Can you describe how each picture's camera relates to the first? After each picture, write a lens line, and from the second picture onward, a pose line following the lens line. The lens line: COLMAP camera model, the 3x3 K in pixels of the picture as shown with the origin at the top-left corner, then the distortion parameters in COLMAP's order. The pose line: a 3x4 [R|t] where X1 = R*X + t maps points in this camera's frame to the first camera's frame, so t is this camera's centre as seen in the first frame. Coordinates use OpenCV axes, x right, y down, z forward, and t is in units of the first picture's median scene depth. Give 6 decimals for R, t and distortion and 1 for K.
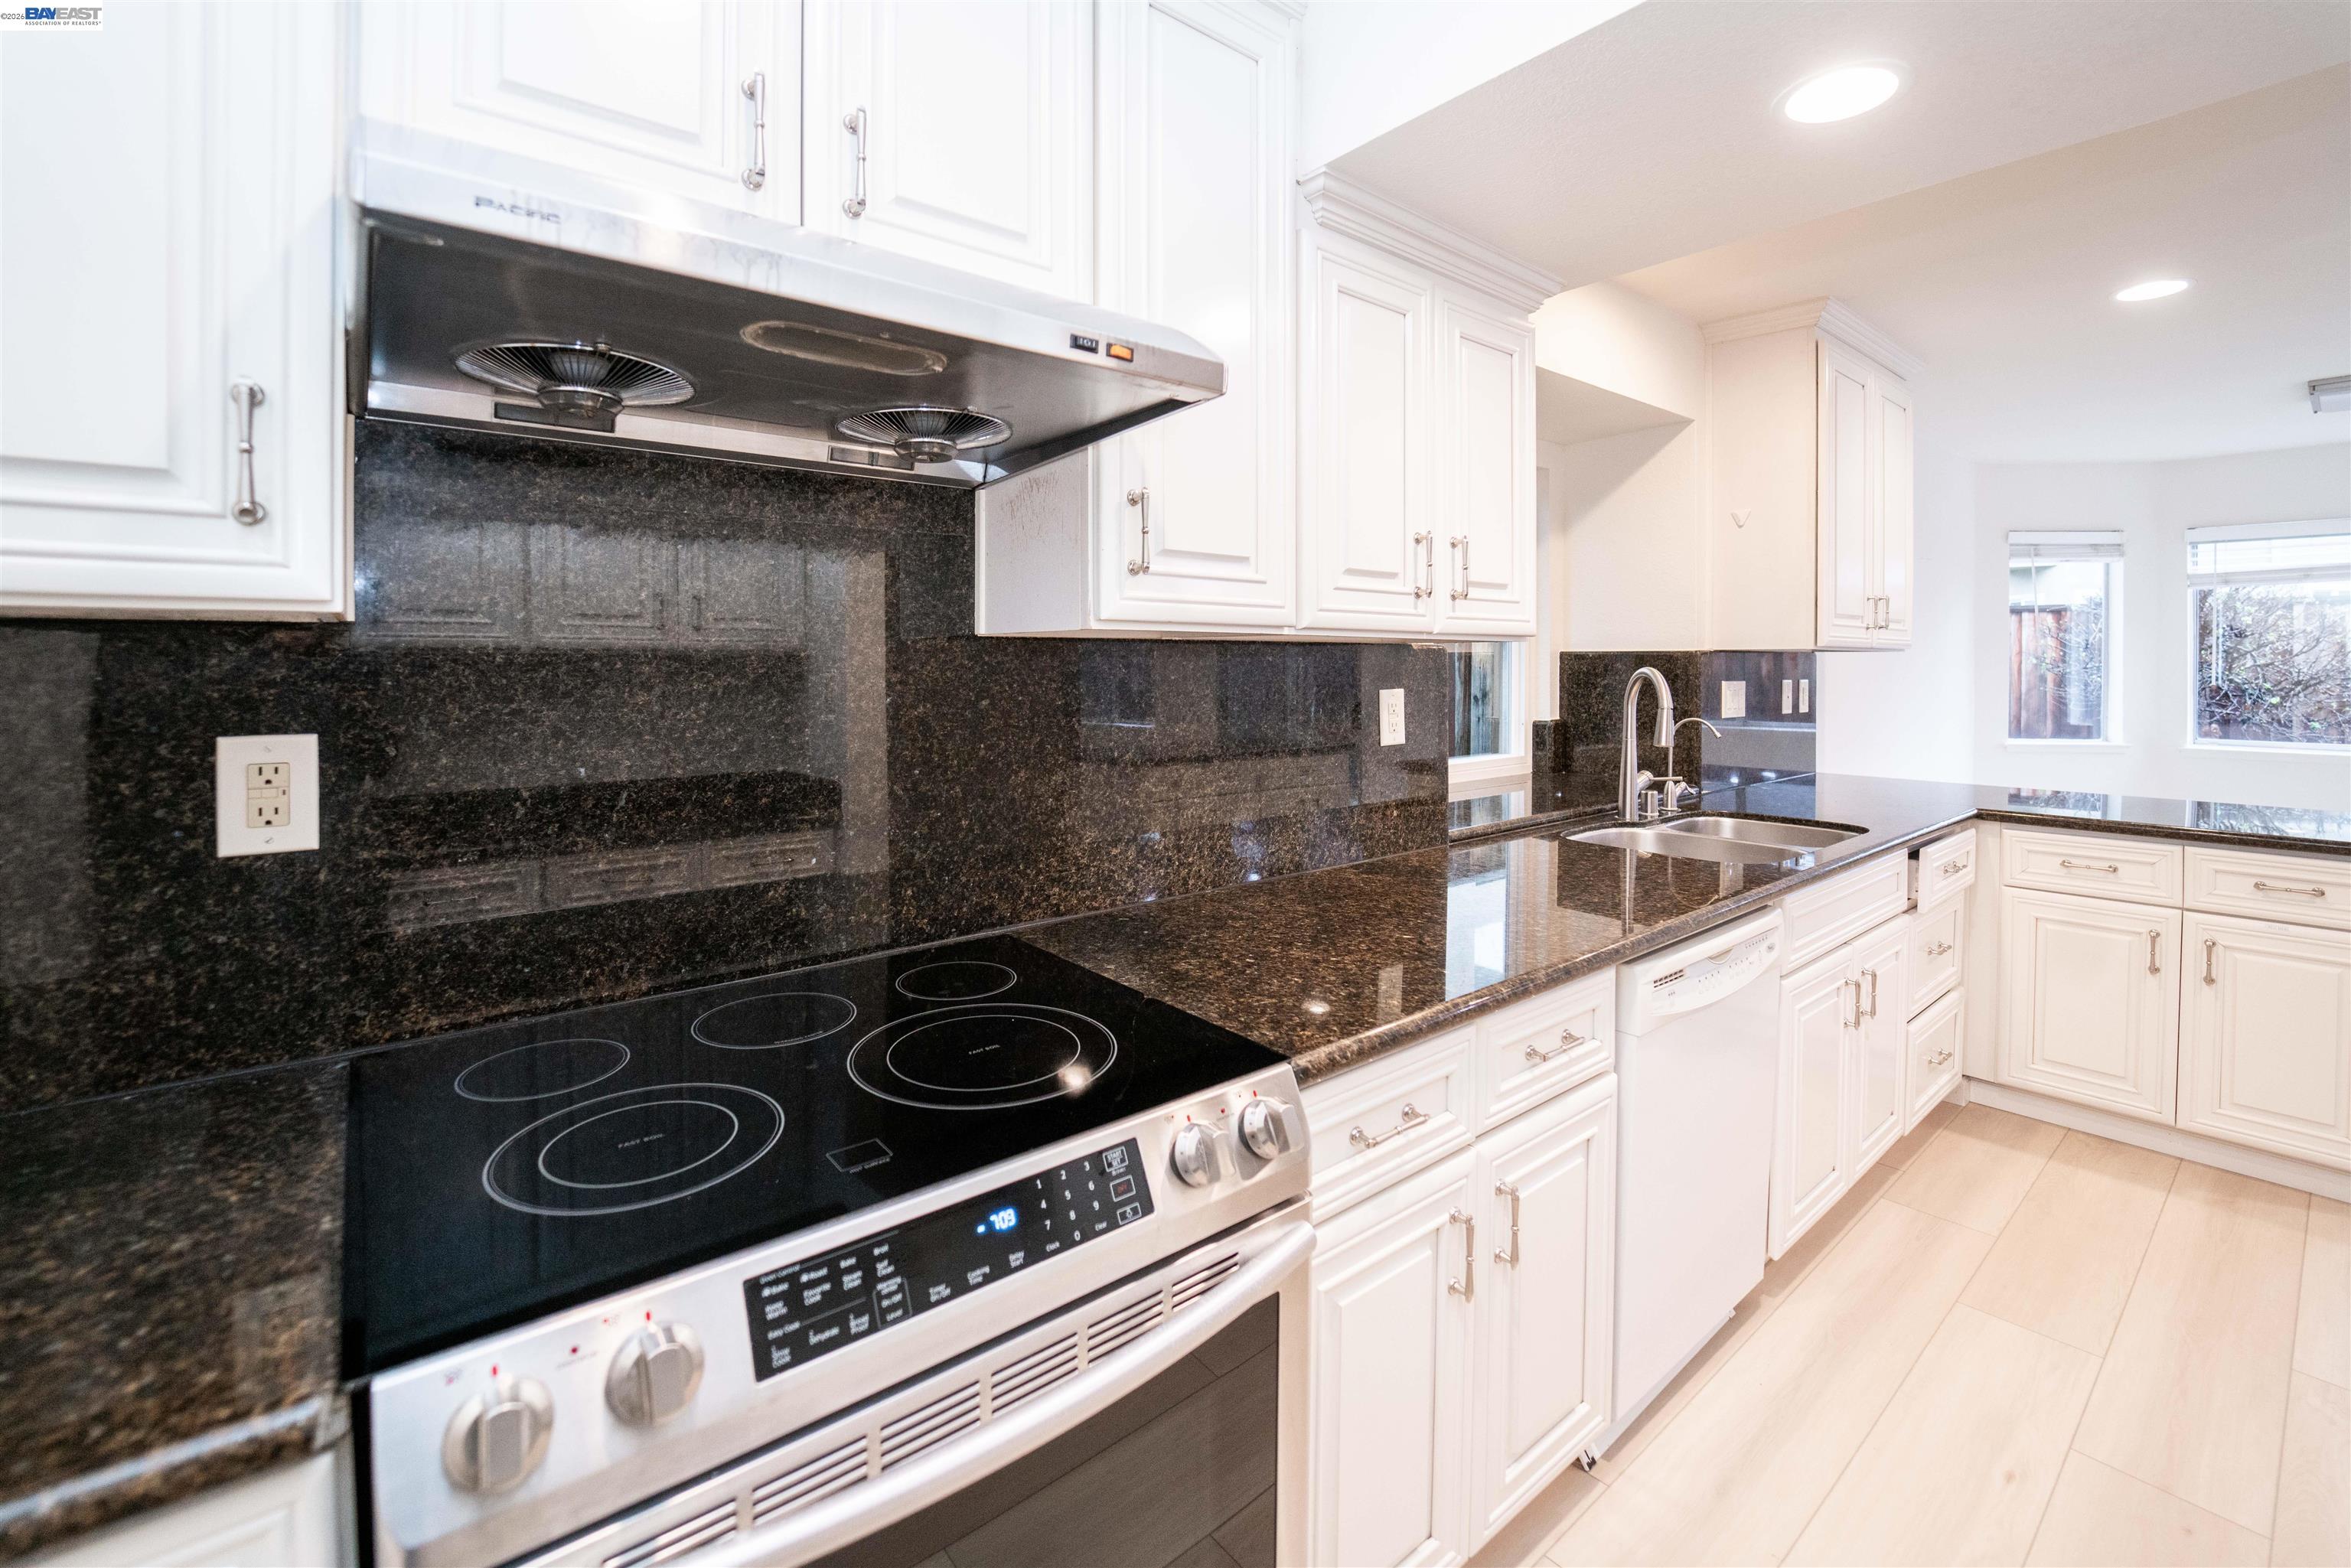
lens RADIAL K [[976.0, 0, 1183.0], [0, 976.0, 672.1], [0, 0, 1]] dist [-0.026642, -0.001151]
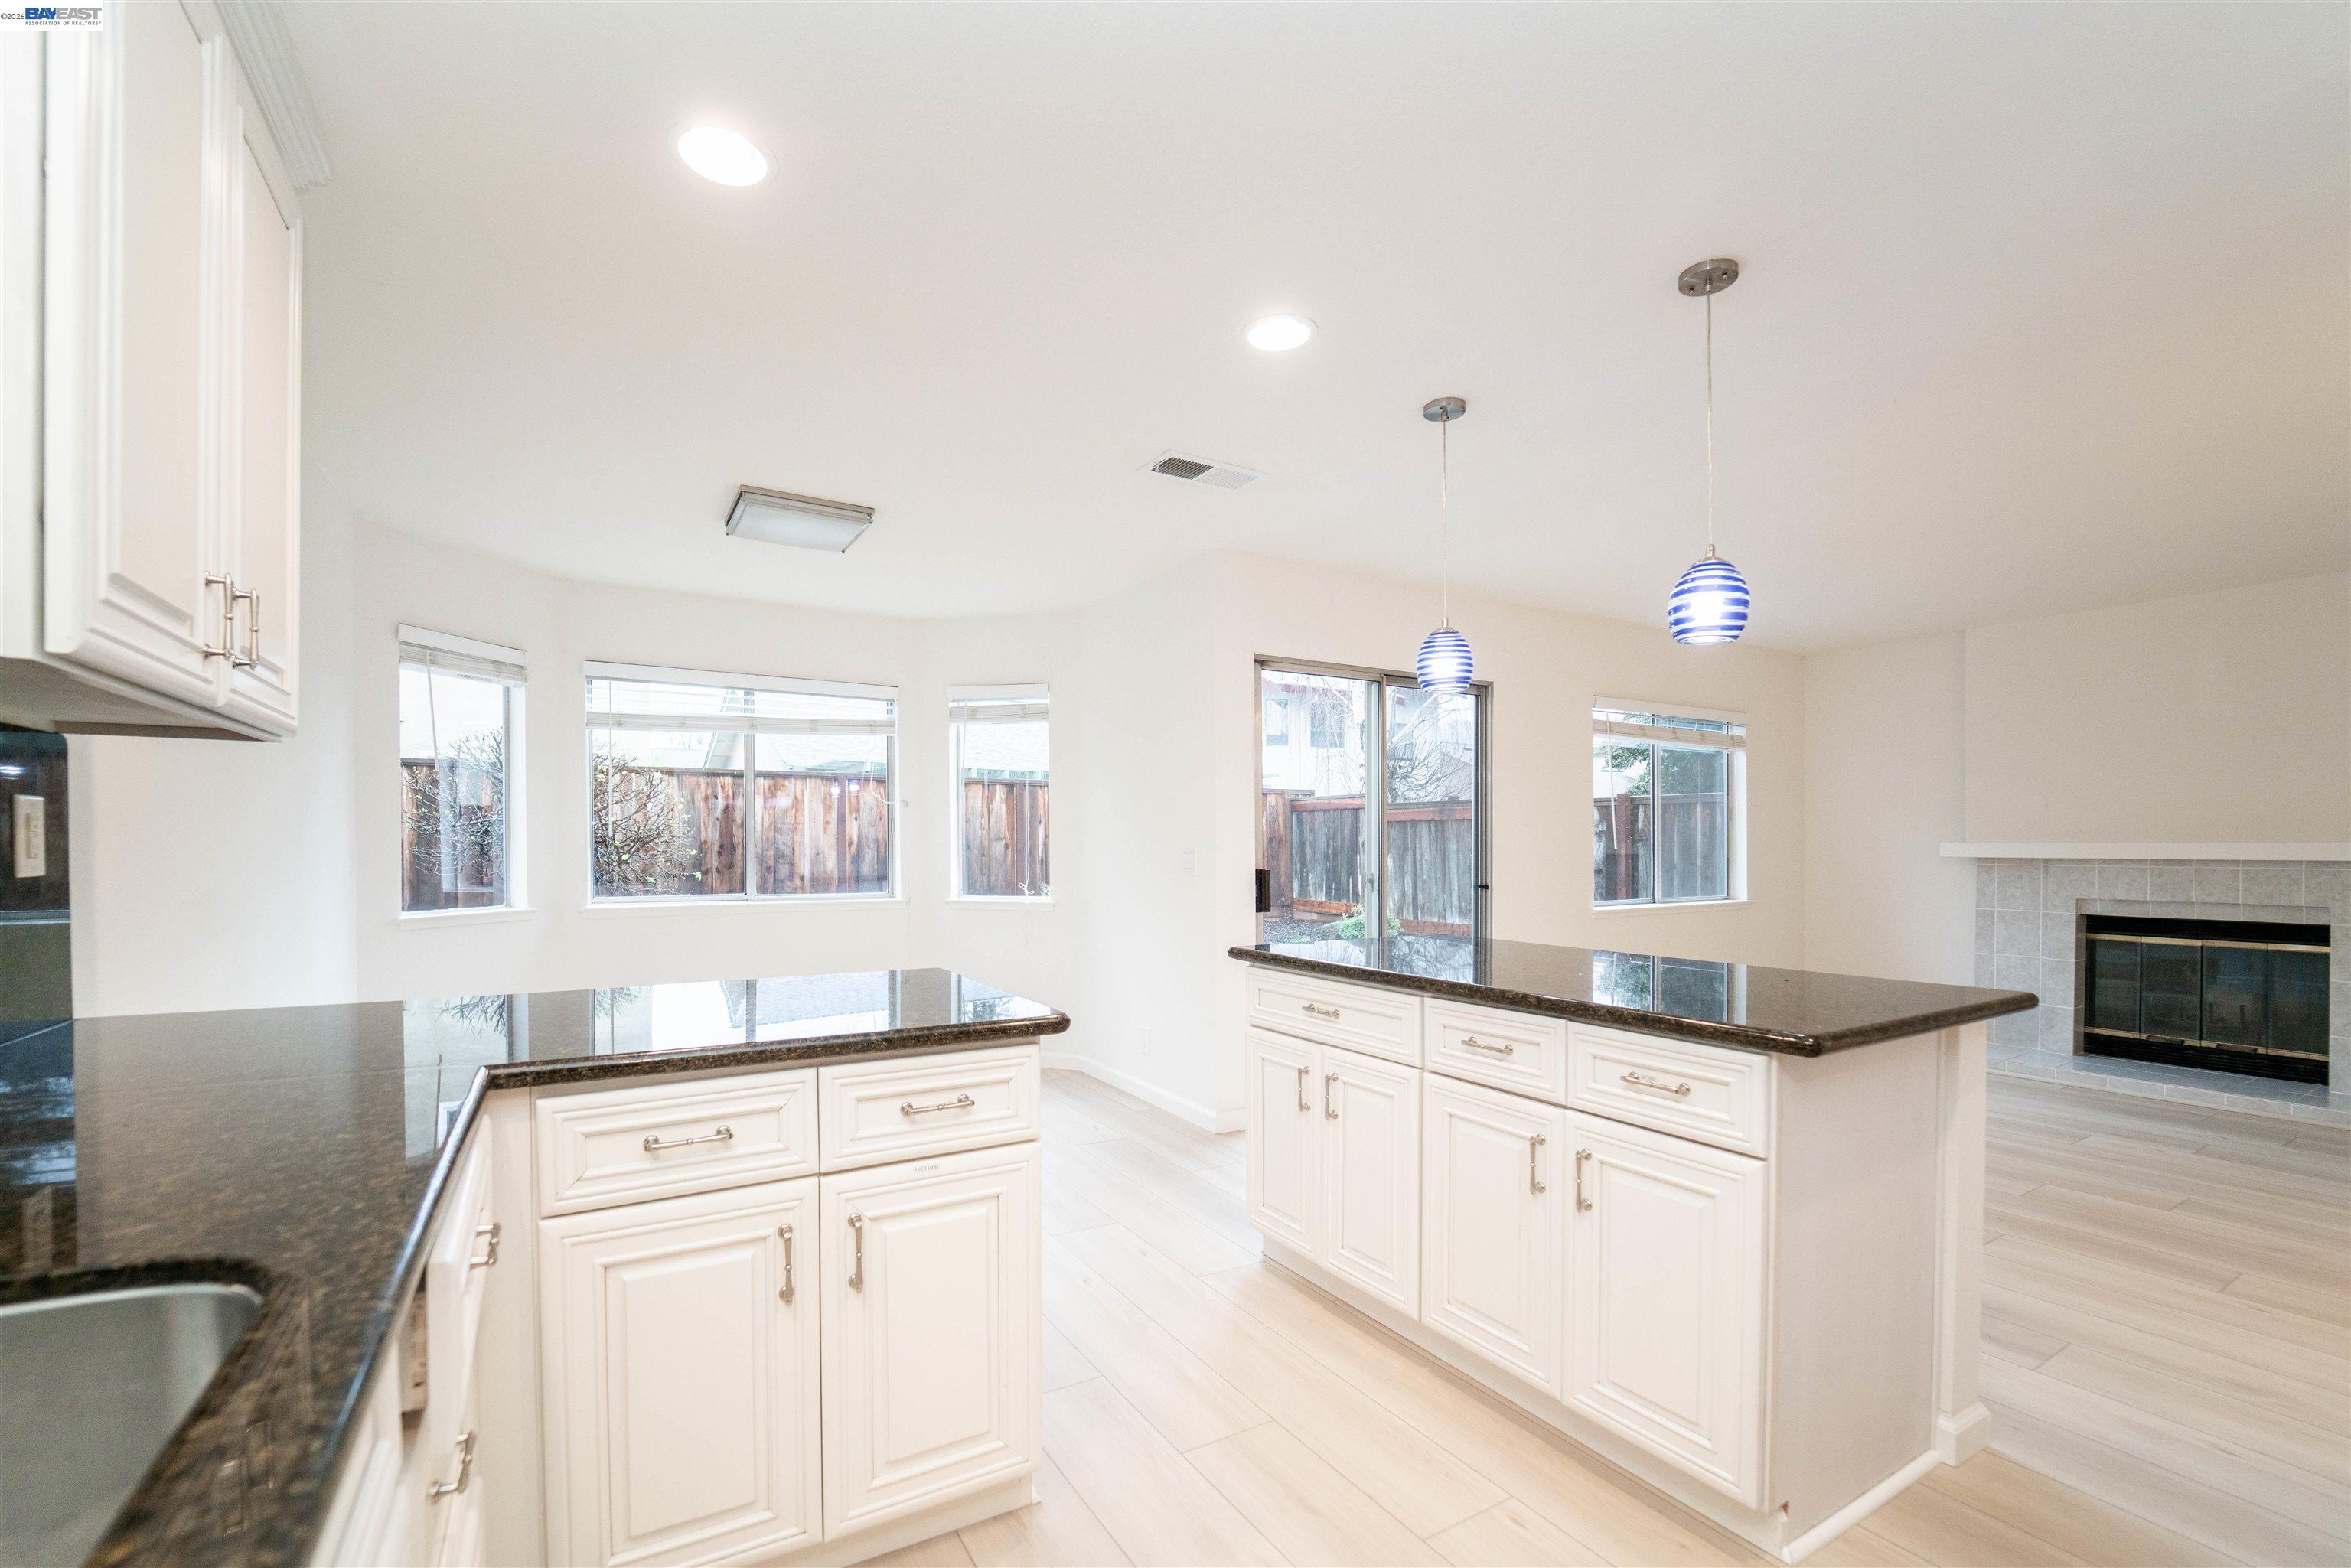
lens RADIAL K [[976.0, 0, 1097.3], [0, 976.0, 851.4], [0, 0, 1]] dist [-0.026642, -0.001151]
pose [[0.182301, -0.013131, 0.983155, 0.245944], [0.011852, 0.999868, 0.011157, 0.022816], [-0.983171, 0.009618, 0.182433, 0.350133]]
